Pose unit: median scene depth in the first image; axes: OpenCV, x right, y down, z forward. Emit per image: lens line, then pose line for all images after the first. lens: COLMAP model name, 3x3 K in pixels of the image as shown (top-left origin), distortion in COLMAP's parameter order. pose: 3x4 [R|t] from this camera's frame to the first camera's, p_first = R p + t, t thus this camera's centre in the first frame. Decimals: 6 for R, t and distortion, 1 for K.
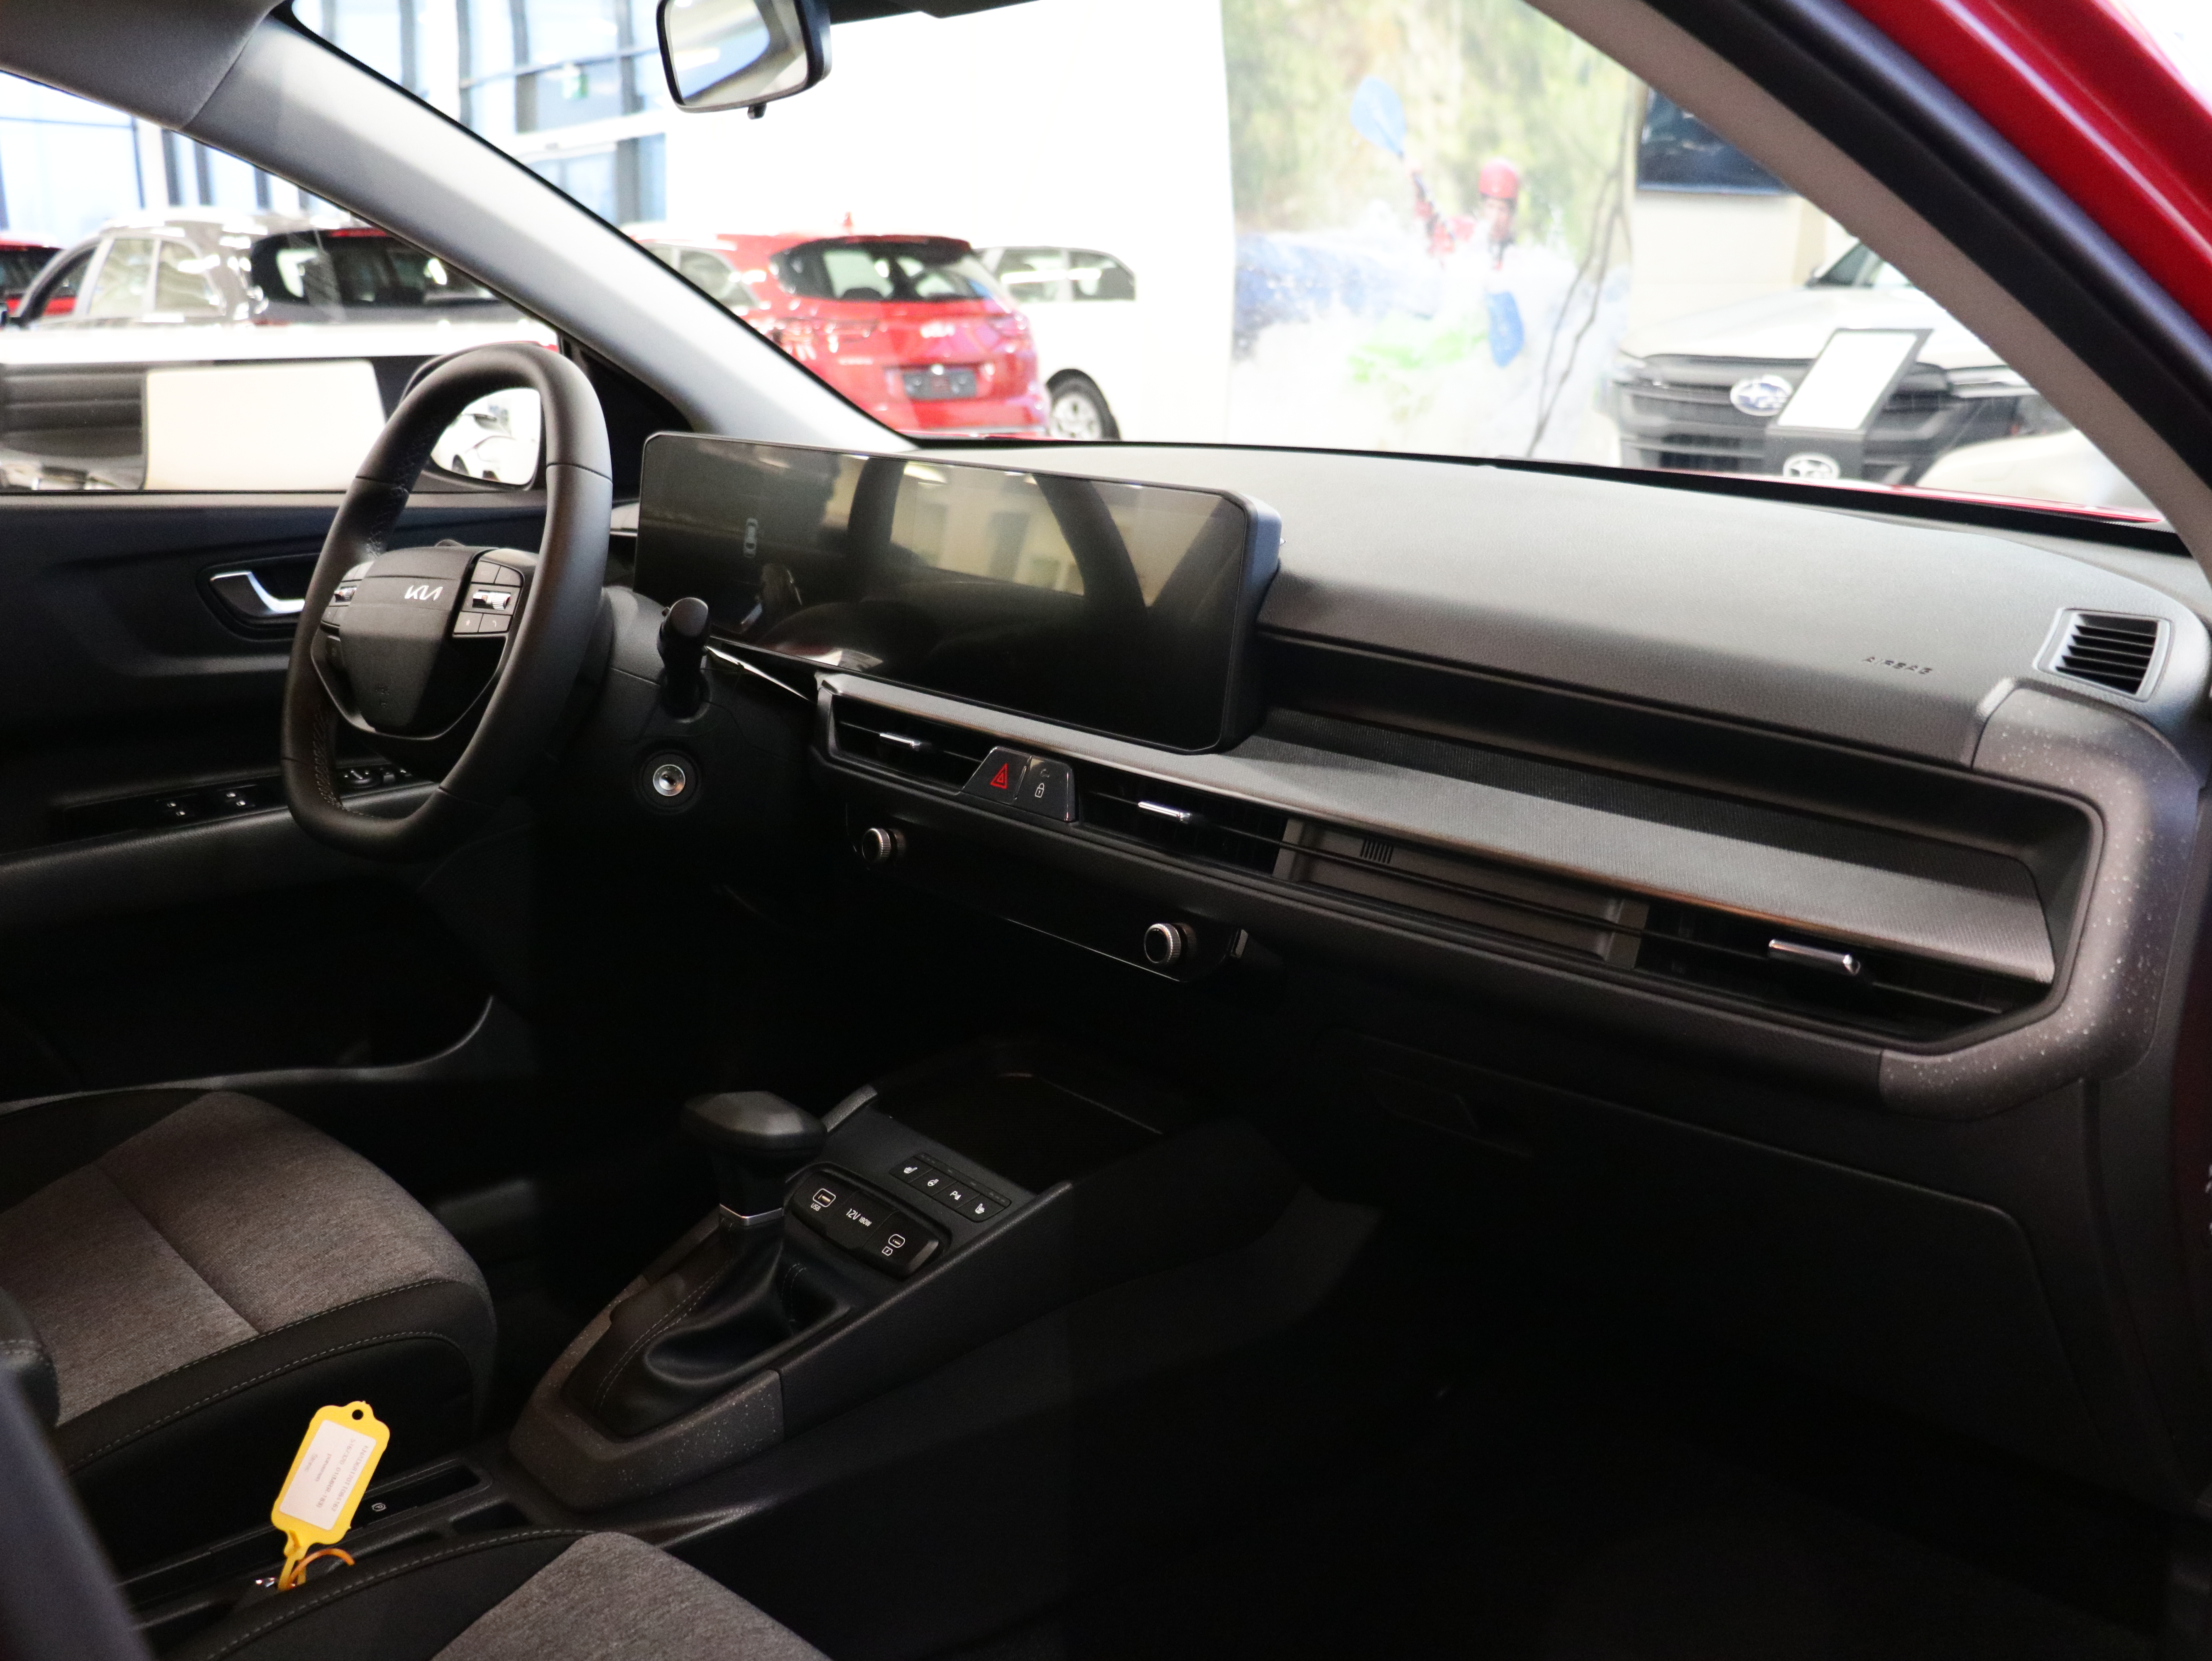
lens RADIAL K [[2181.1, 0, 1106.0], [0, 2181.1, 830.5], [0, 0, 1]] dist [0.003343, 0.005285]
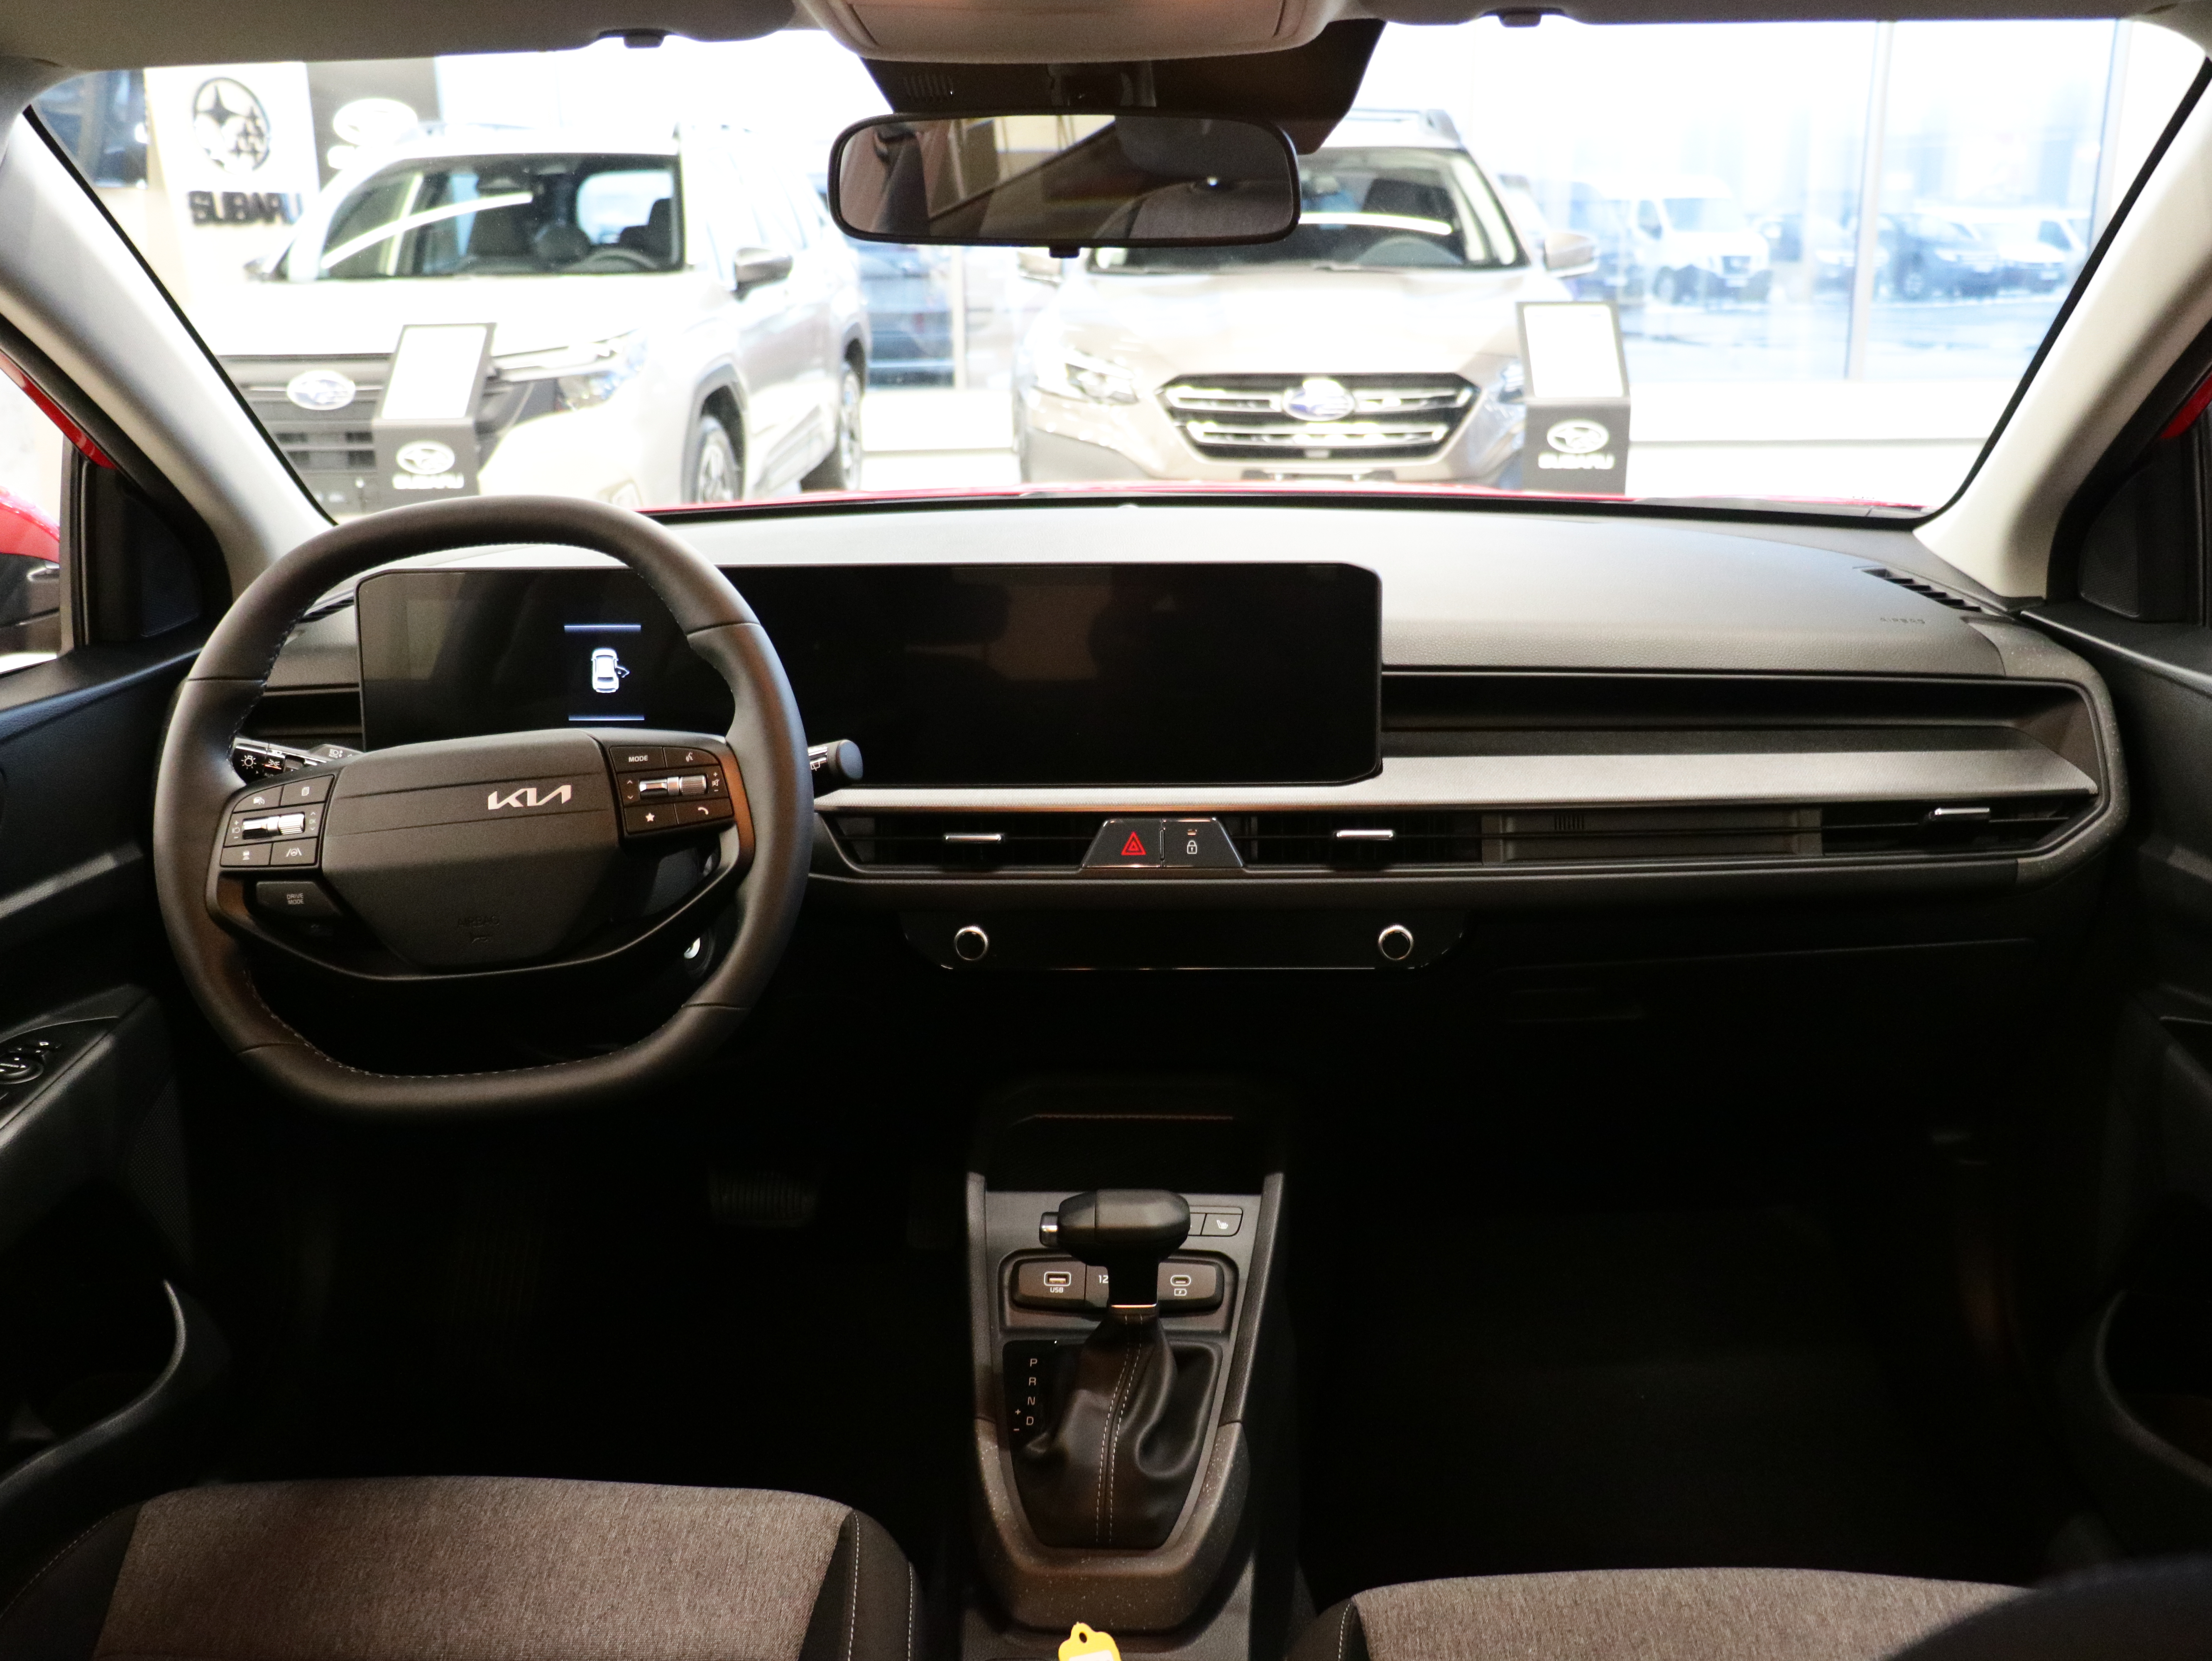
lens RADIAL K [[2010.9, 0, 1106.0], [0, 2010.9, 830.5], [0, 0, 1]] dist [-0.051049, 0.095935]
pose [[0.663435, -0.224764, 0.713677, -0.870824], [0.196809, 0.972649, 0.123371, -0.178867], [-0.721887, 0.058610, 0.689525, 0.364647]]
